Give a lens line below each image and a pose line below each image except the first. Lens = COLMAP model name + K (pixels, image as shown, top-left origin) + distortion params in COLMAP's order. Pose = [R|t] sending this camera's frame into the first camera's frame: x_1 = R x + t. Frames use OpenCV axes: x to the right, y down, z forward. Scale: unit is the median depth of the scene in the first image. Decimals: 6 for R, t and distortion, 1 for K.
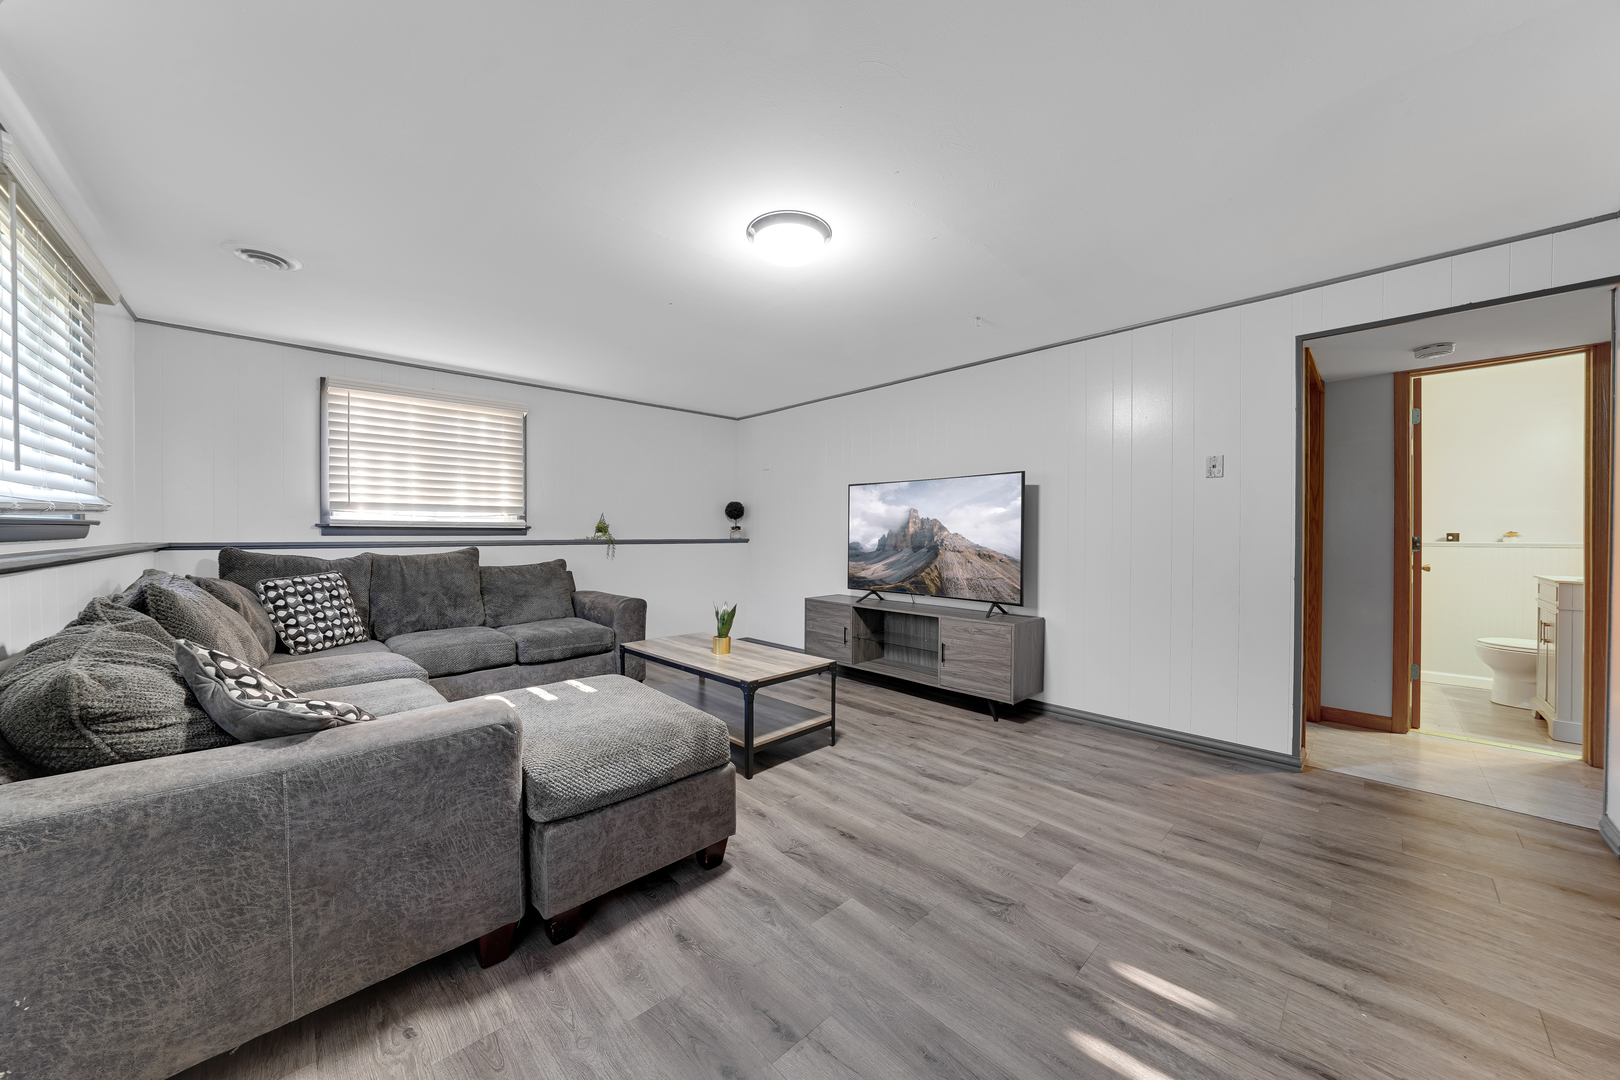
lens RADIAL K [[562.3, 0, 807.0], [0, 562.3, 532.9], [0, 0, 1]] dist [-0.018472, 0.001680]
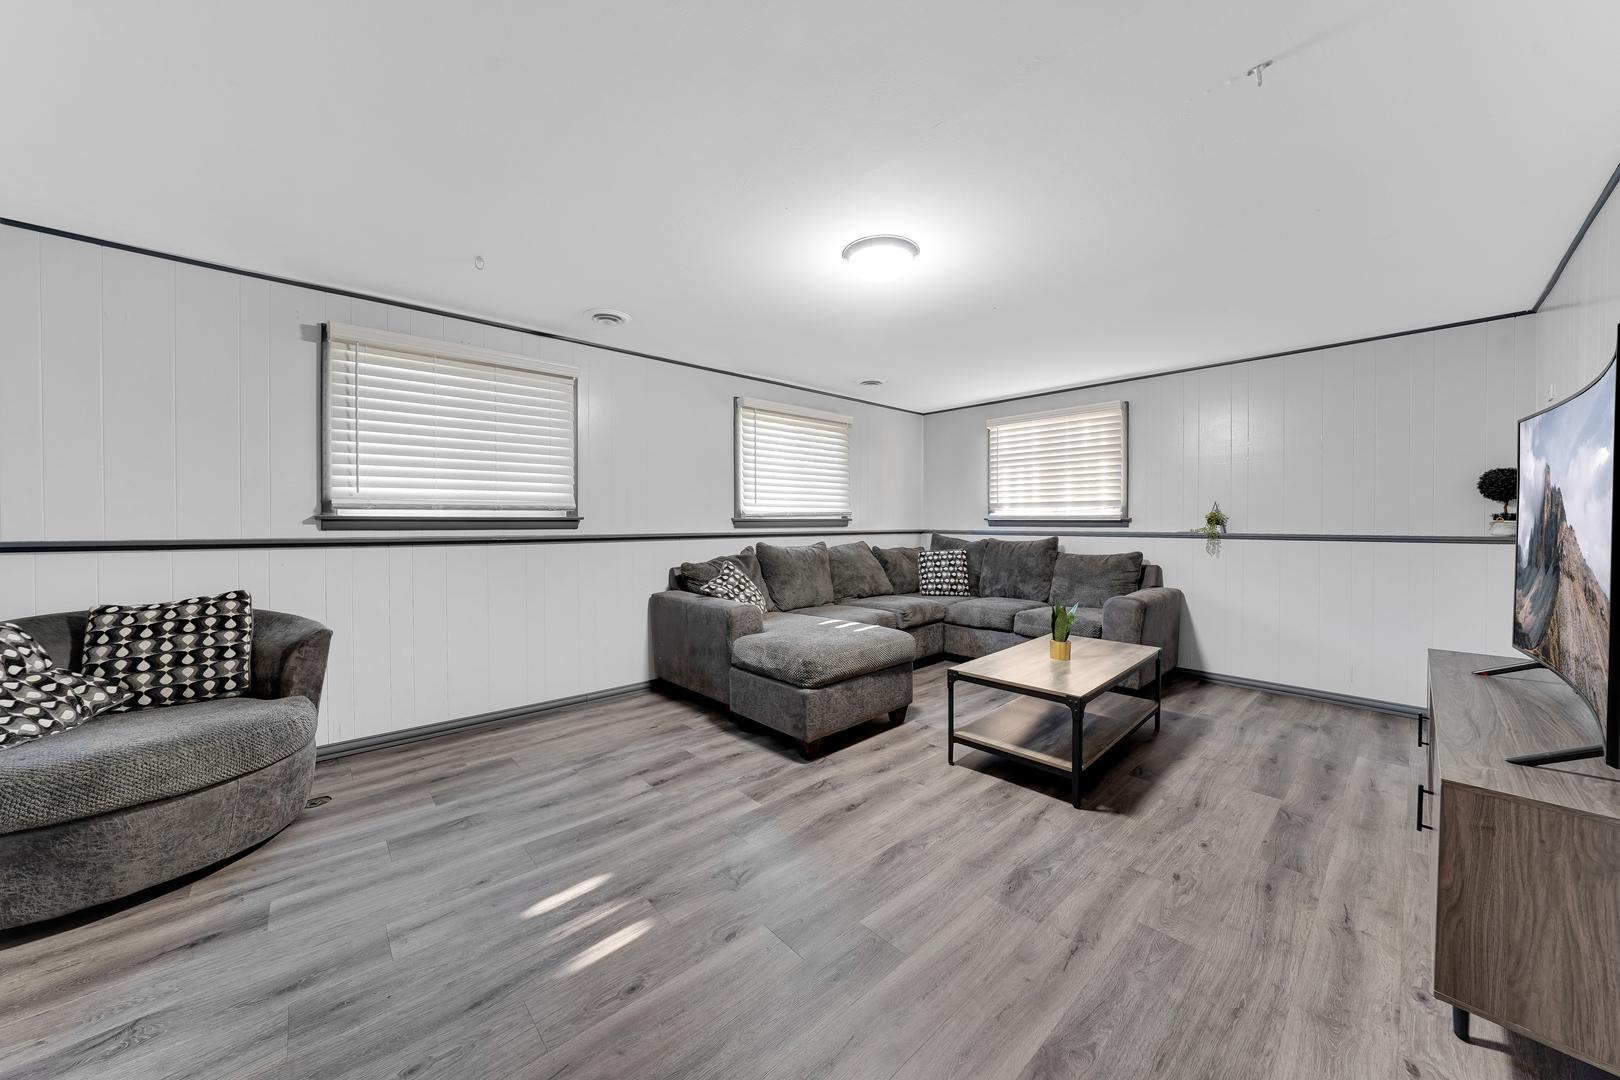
lens RADIAL K [[562.3, 0, 814.3], [0, 562.3, 527.2], [0, 0, 1]] dist [-0.018472, 0.001680]
pose [[-0.012382, 0.005458, -0.999908, 0.841810], [-0.000283, 0.999985, 0.005462, -0.002004], [0.999923, 0.000351, -0.012381, 0.692543]]
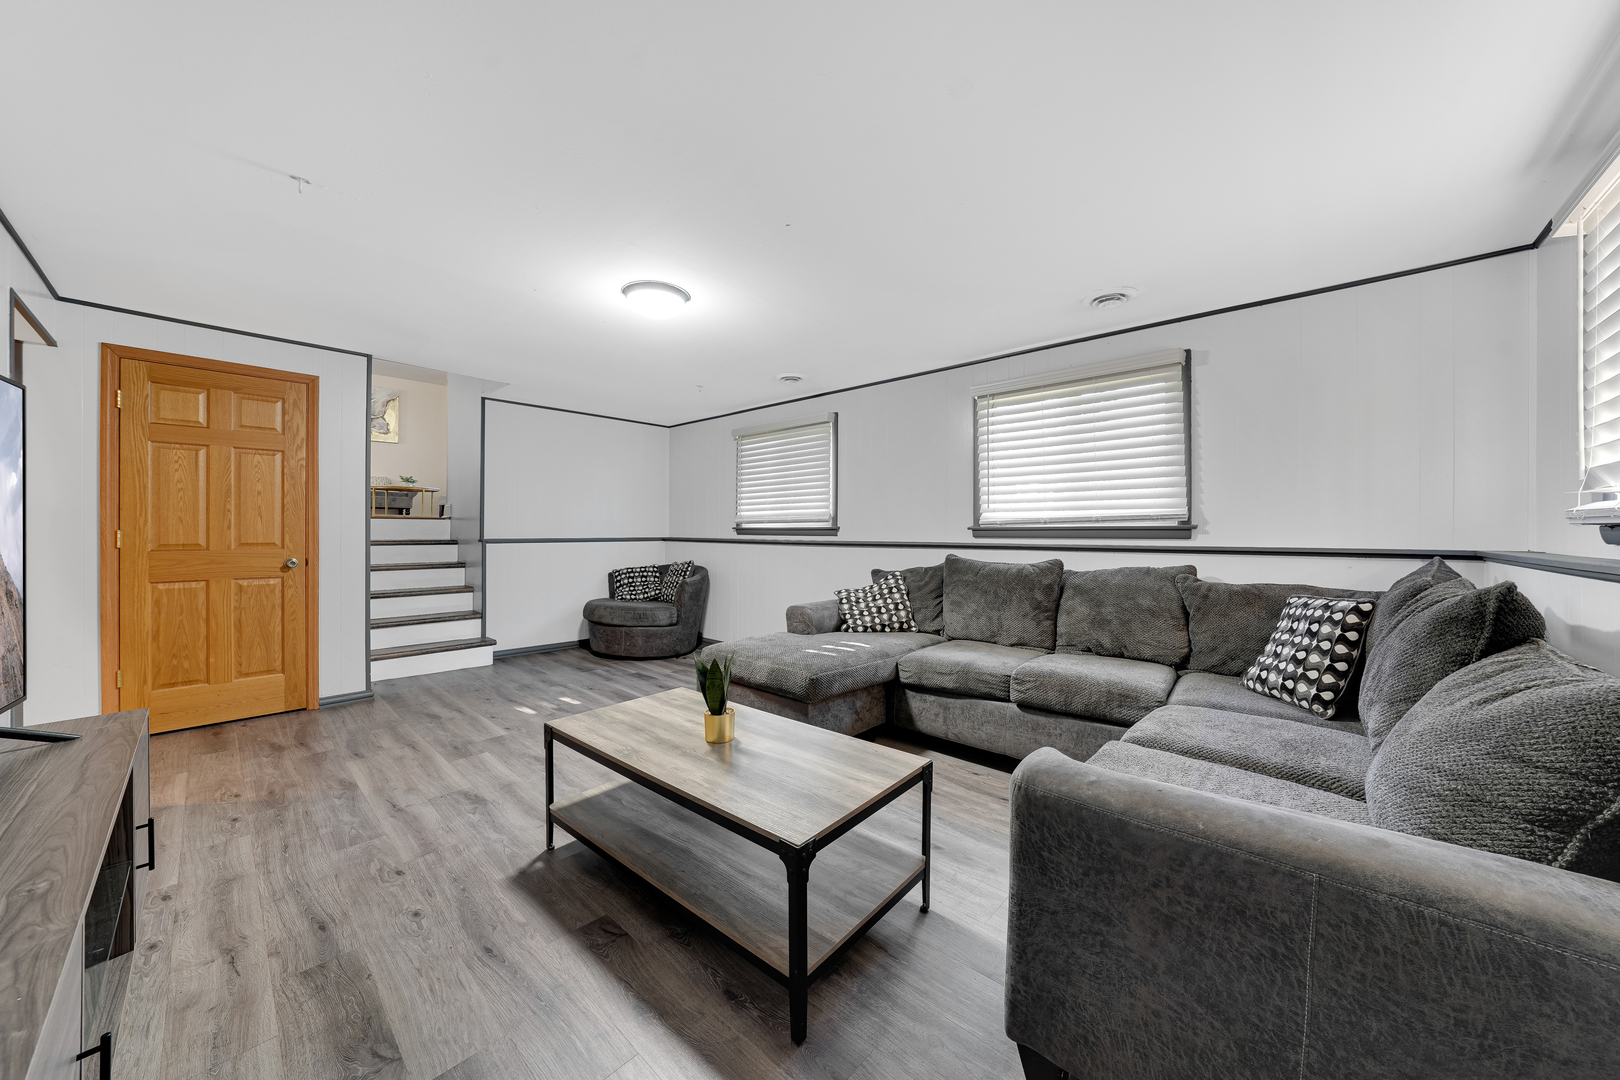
lens RADIAL K [[562.3, 0, 814.7], [0, 562.3, 535.0], [0, 0, 1]] dist [-0.018472, 0.001680]
pose [[-0.996860, -0.005022, -0.079030, -0.228756], [-0.005511, 0.999967, 0.005964, -0.004075], [0.078997, 0.006381, -0.996854, 1.785381]]
